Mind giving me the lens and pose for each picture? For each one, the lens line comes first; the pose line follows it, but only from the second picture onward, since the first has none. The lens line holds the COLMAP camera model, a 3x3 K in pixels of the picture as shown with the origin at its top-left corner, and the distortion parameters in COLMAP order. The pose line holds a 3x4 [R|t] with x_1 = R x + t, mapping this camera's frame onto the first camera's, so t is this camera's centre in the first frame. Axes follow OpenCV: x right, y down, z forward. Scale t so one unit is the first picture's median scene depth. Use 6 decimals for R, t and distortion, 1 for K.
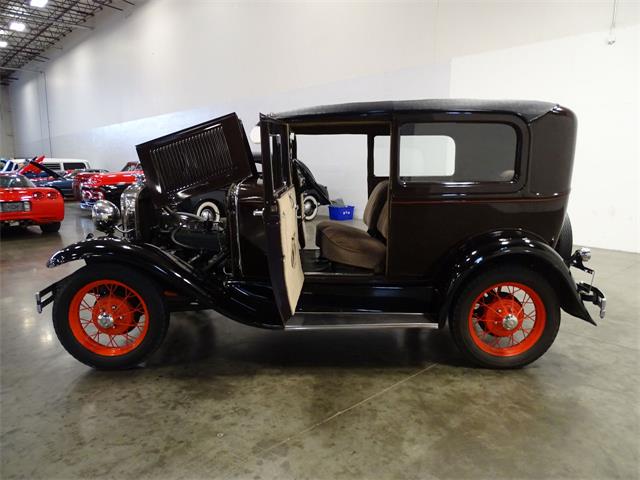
lens RADIAL K [[454.4, 0, 320.8], [0, 454.4, 241.7], [0, 0, 1]] dist [-0.004396, 0.000247]
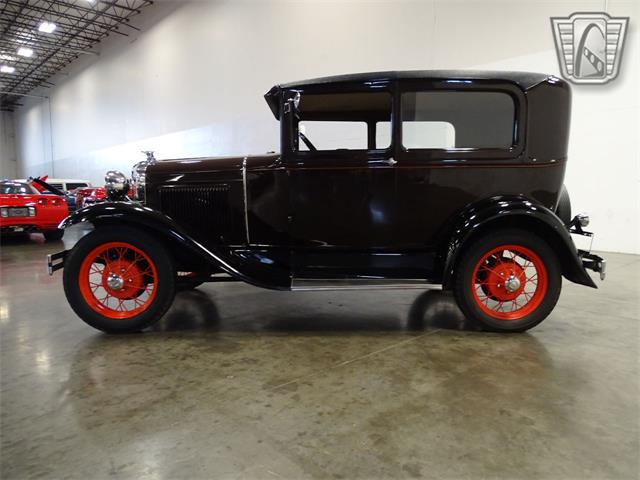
lens RADIAL K [[454.4, 0, 320.8], [0, 454.4, 241.7], [0, 0, 1]] dist [-0.004396, 0.000247]
pose [[0.999996, -0.001399, 0.002312, -0.015975], [0.001533, 0.998253, -0.059072, 0.137975], [-0.002225, 0.059076, 0.998251, -0.021324]]
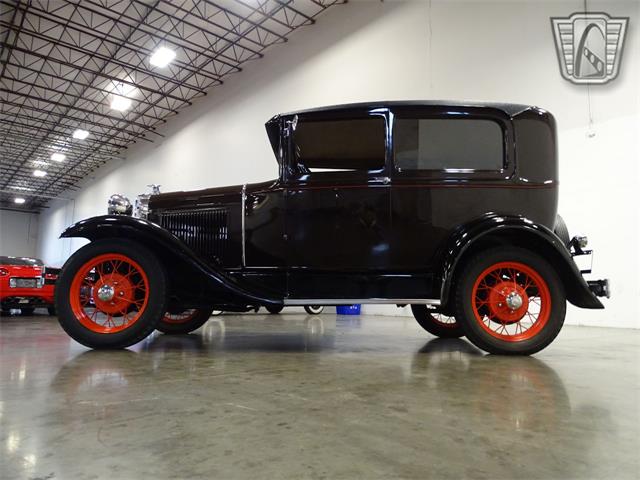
lens RADIAL K [[454.4, 0, 320.8], [0, 454.4, 241.7], [0, 0, 1]] dist [-0.004396, 0.000247]
pose [[0.999755, 0.007148, -0.020948, 0.017834], [-0.012893, 0.957353, -0.288634, 0.332745], [0.017992, 0.288834, 0.957210, 0.016843]]
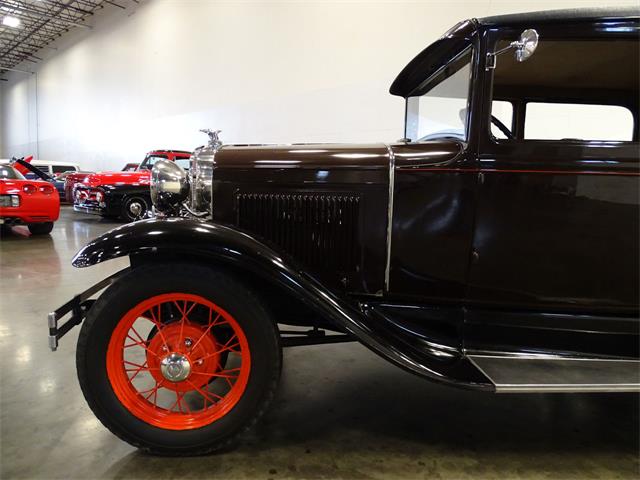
lens RADIAL K [[454.4, 0, 320.8], [0, 454.4, 241.7], [0, 0, 1]] dist [-0.004396, 0.000247]
pose [[0.998836, 0.035504, 0.032649, -0.307175], [-0.034097, 0.998506, -0.042707, 0.037193], [-0.034117, 0.041544, 0.998554, 0.417642]]
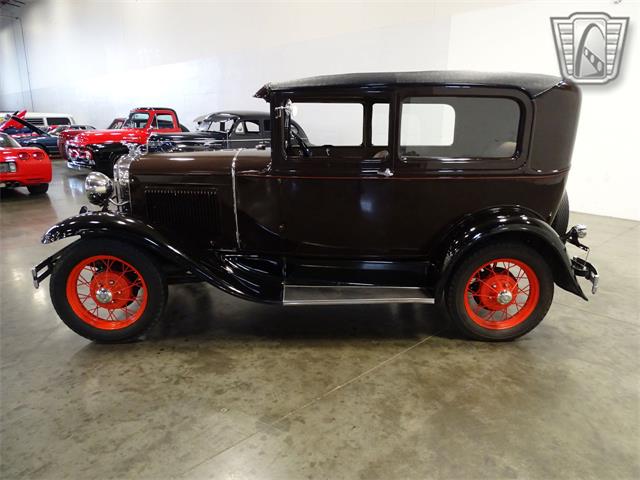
lens RADIAL K [[454.4, 0, 320.8], [0, 454.4, 241.7], [0, 0, 1]] dist [-0.004396, 0.000247]
pose [[0.999769, 0.003094, 0.021254, -0.018142], [-0.005081, 0.995550, 0.094096, -0.039461], [-0.020868, -0.094183, 0.995336, 0.004389]]
